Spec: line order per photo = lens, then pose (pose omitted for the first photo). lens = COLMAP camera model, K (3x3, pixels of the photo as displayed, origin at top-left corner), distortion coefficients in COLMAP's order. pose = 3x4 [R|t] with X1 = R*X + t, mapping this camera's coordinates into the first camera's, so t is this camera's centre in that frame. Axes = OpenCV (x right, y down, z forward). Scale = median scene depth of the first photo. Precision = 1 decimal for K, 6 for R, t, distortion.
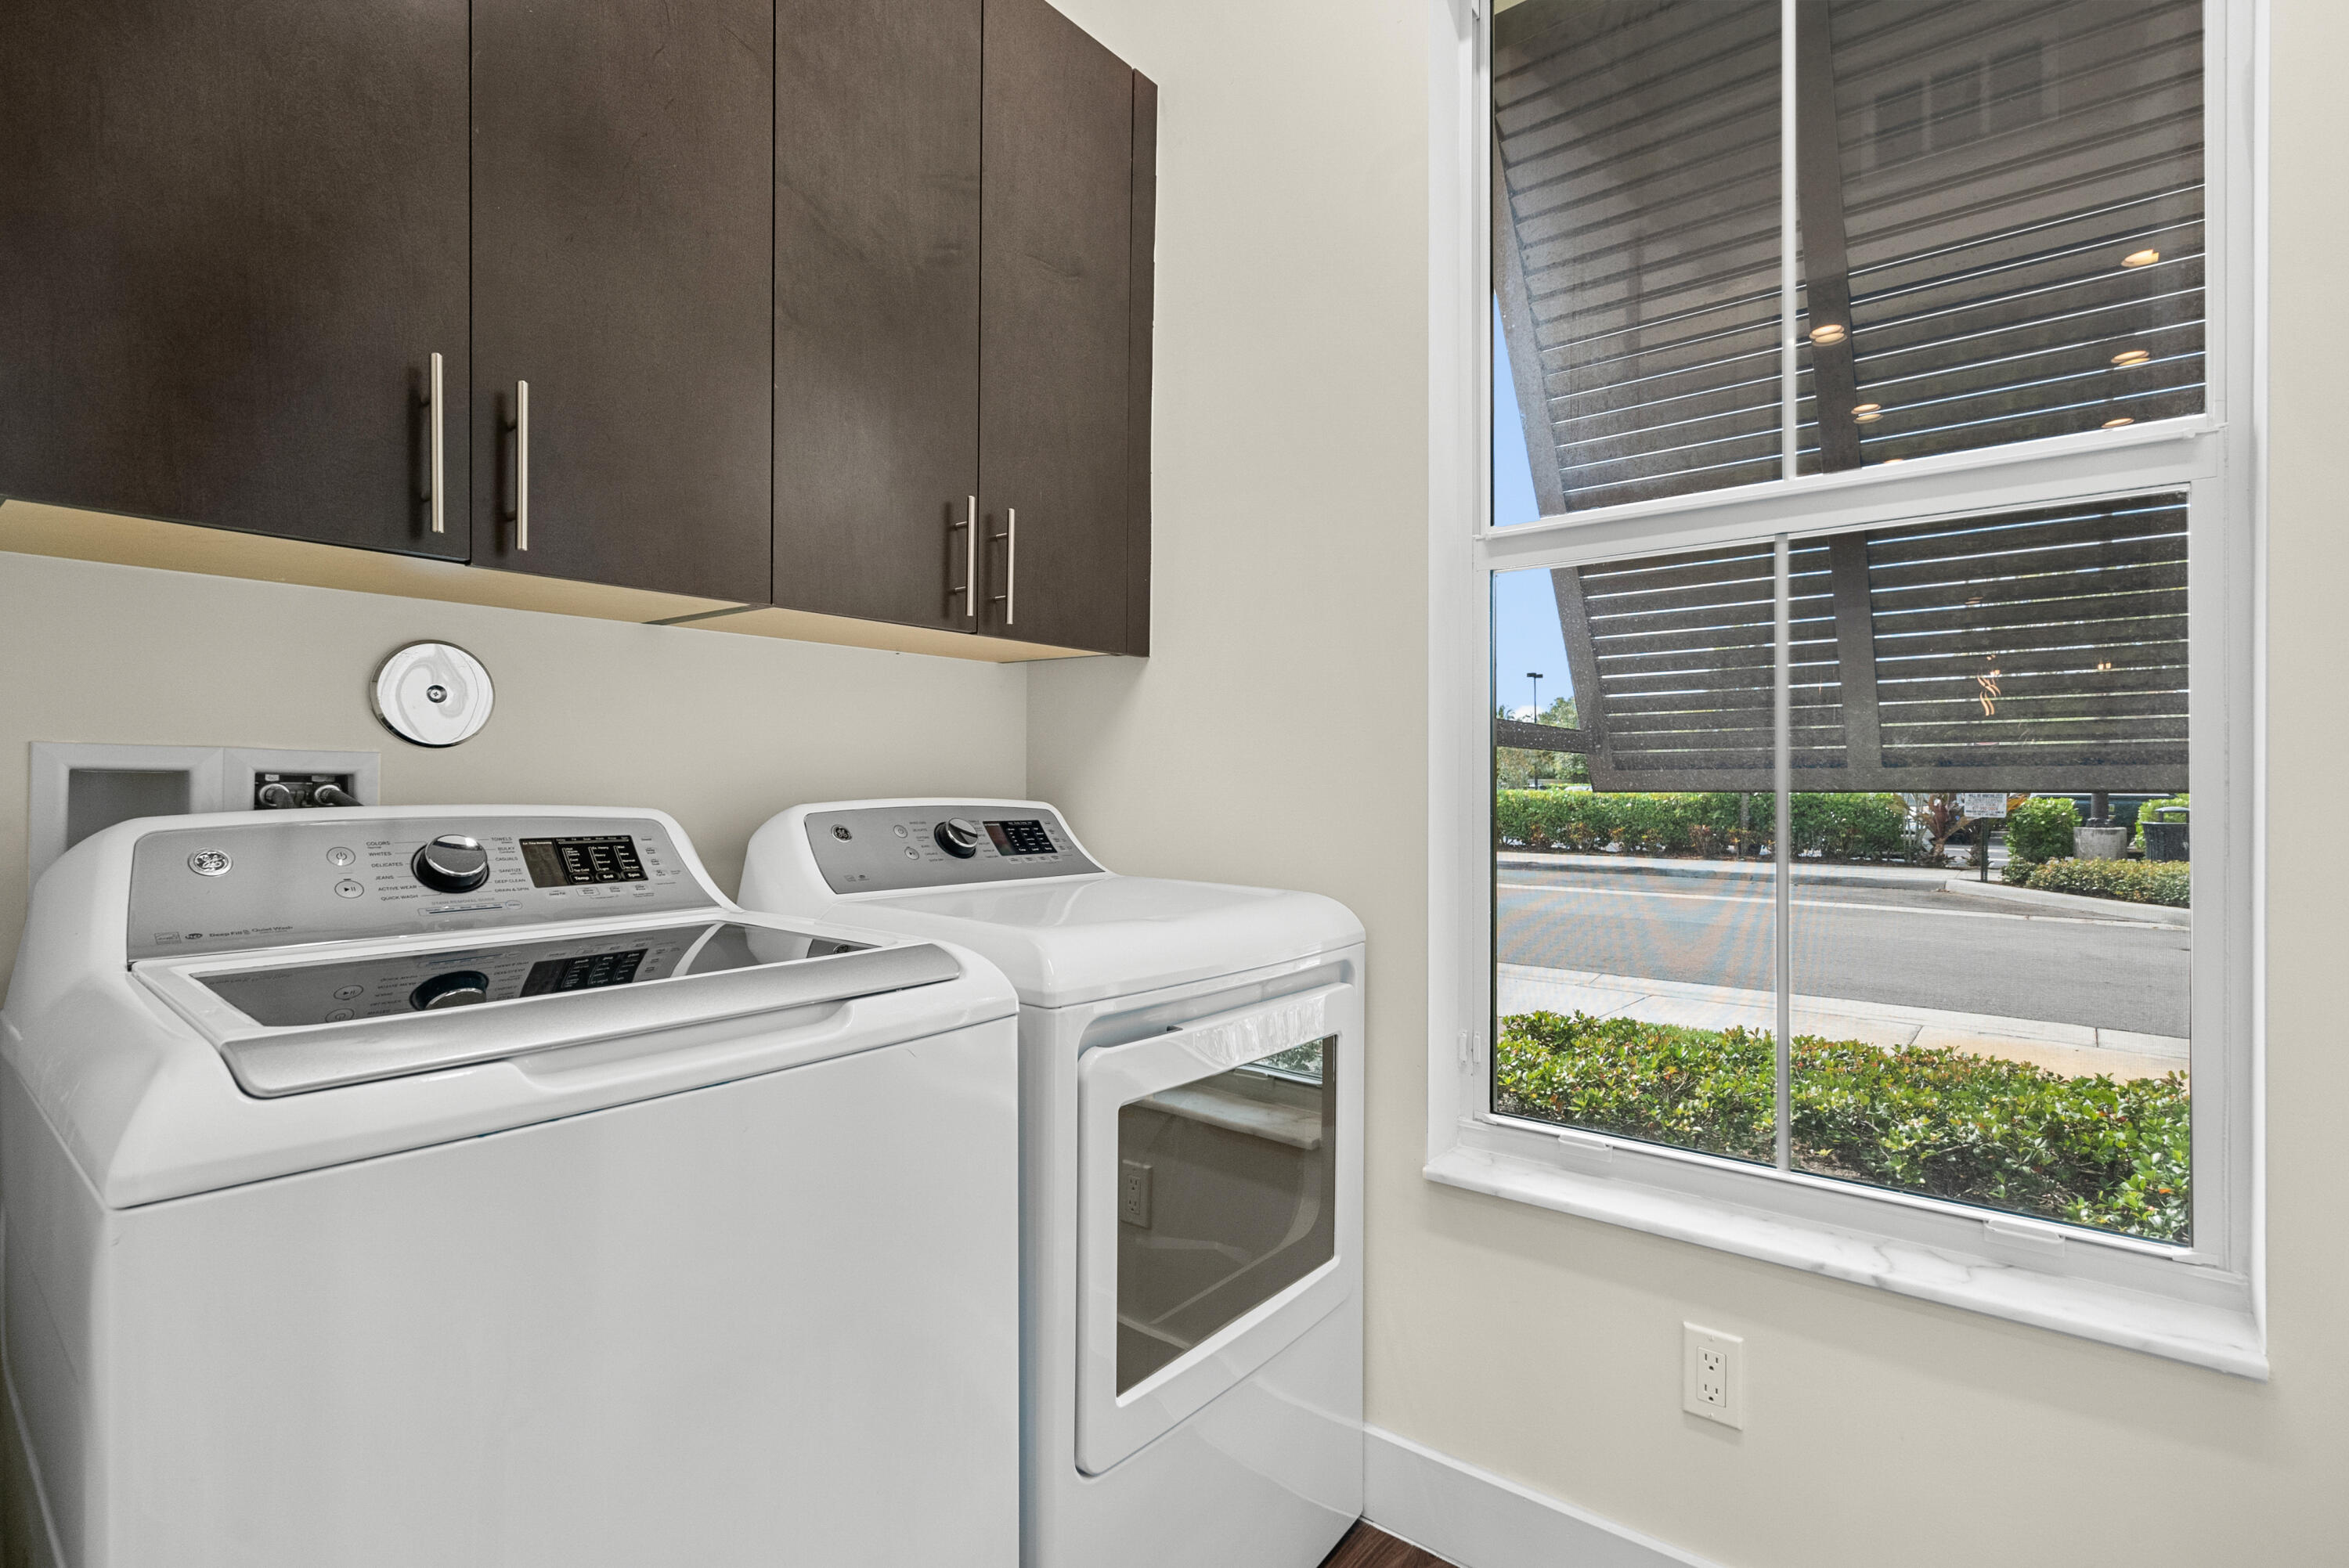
lens RADIAL K [[1094.2, 0, 1171.2], [0, 1094.2, 771.5], [0, 0, 1]] dist [0.000424, 0.000628]
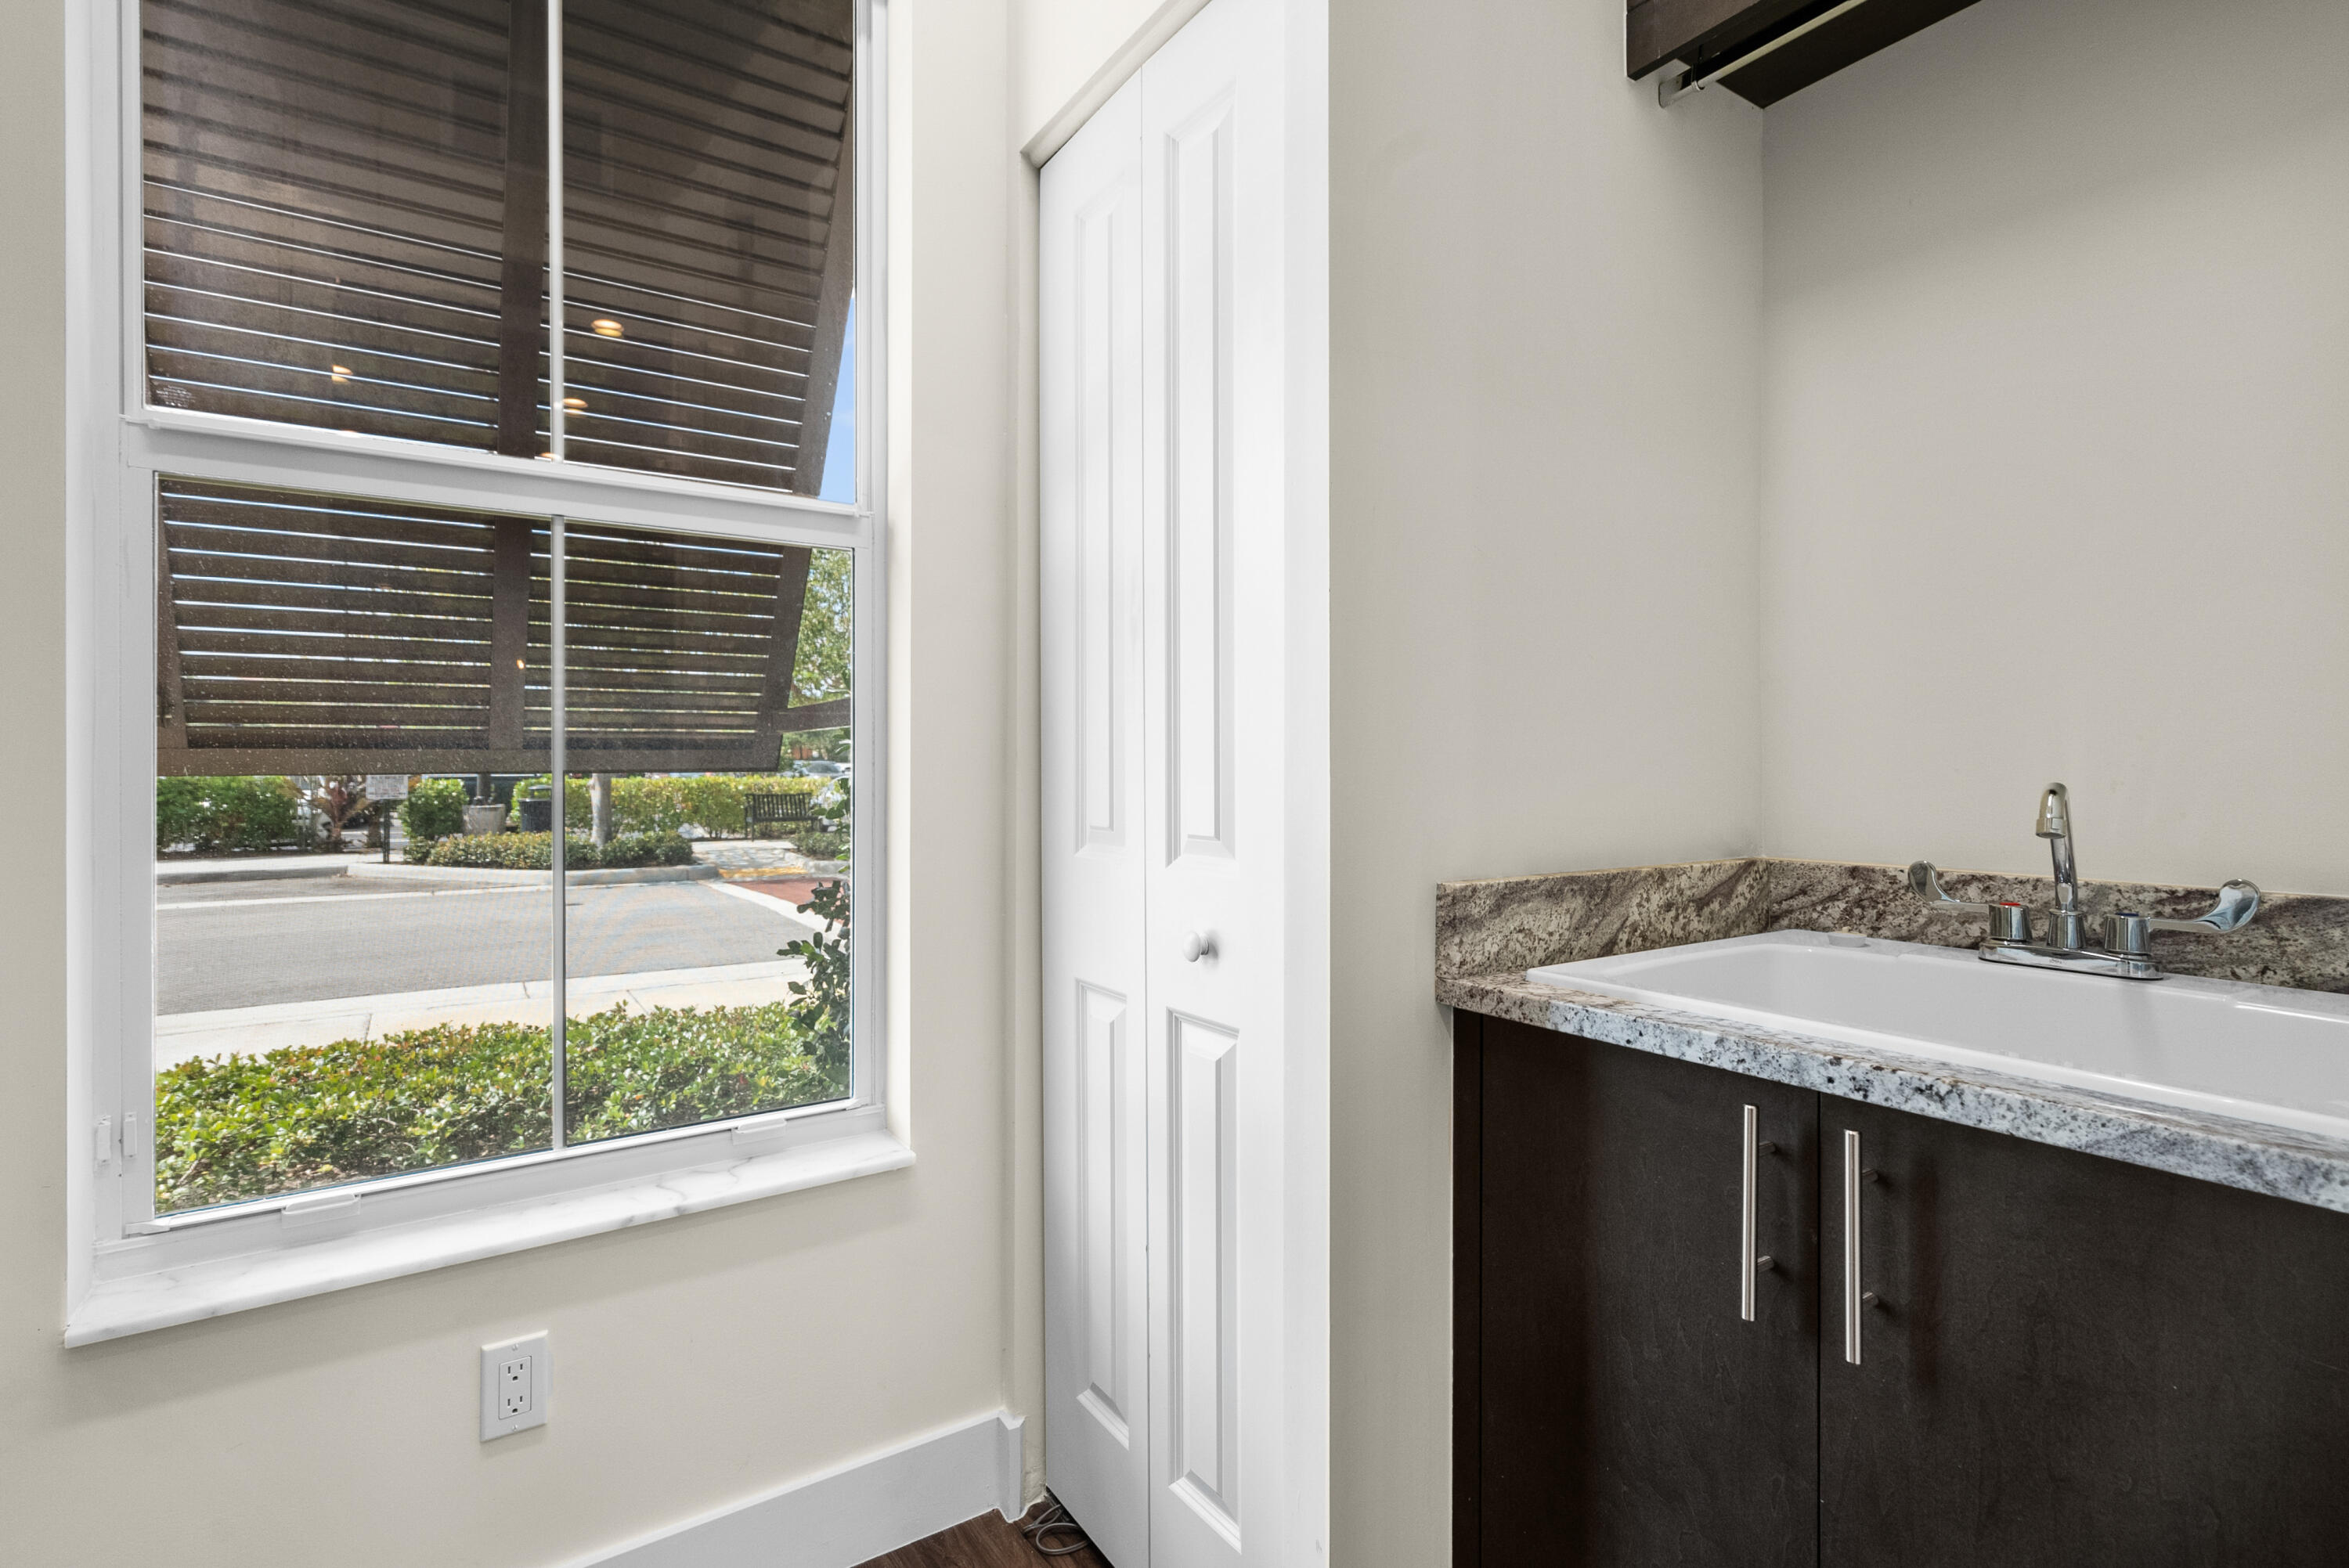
lens RADIAL K [[1108.9, 0, 1166.9], [0, 1108.9, 763.1], [0, 0, 1]] dist [-0.000384, -0.000486]
pose [[0.296944, 0.001108, 0.954894, -0.085772], [-0.009362, 0.999955, 0.001751, 0.001072], [-0.954849, -0.009460, 0.296941, 0.058929]]
